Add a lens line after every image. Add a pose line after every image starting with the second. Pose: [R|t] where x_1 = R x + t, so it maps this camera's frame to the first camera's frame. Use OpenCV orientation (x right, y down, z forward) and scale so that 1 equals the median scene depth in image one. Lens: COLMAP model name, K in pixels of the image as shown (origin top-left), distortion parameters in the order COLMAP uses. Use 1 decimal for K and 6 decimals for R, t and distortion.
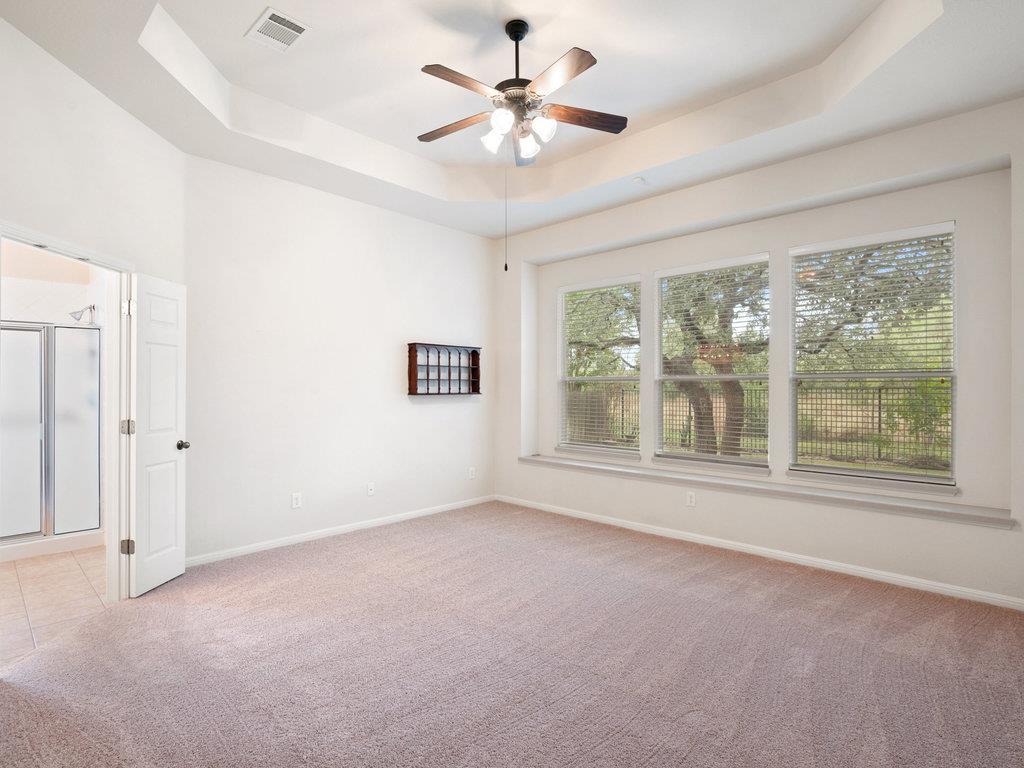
lens RADIAL K [[527.4, 0, 510.1], [0, 527.4, 384.5], [0, 0, 1]] dist [0.009555, -0.010600]
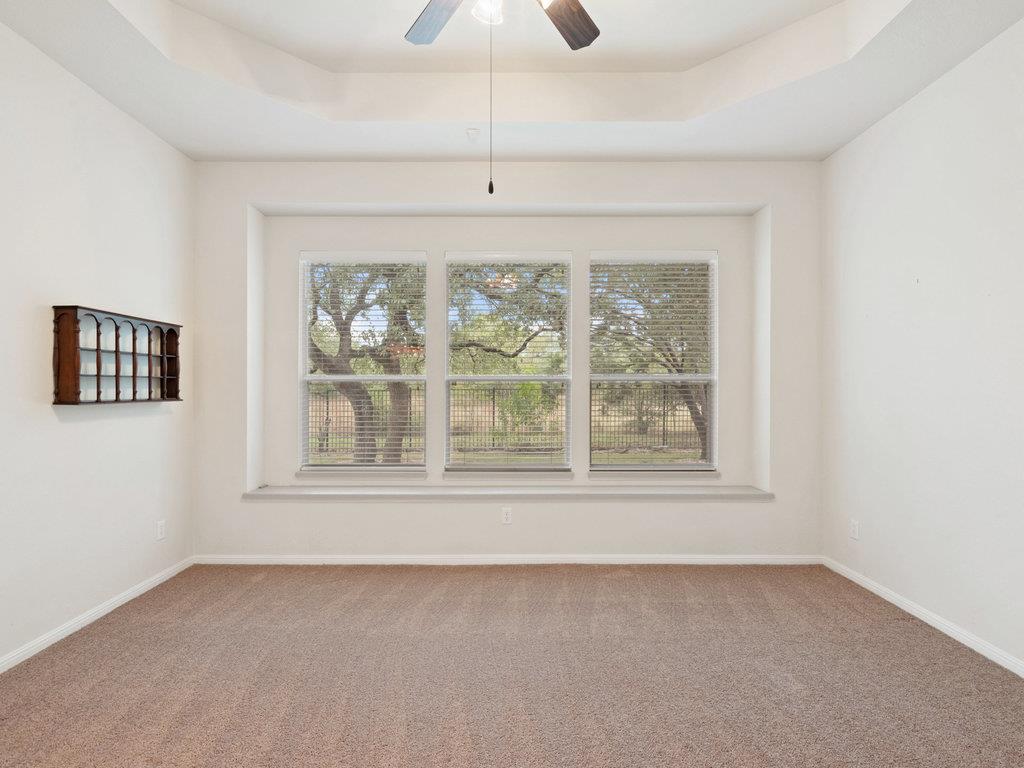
lens RADIAL K [[527.4, 0, 513.0], [0, 527.4, 386.5], [0, 0, 1]] dist [0.009555, -0.010600]
pose [[0.722860, 0.001368, 0.690993, -0.214668], [-0.003705, 0.999991, 0.001897, -0.000996], [-0.690984, -0.003931, 0.722859, 0.295756]]
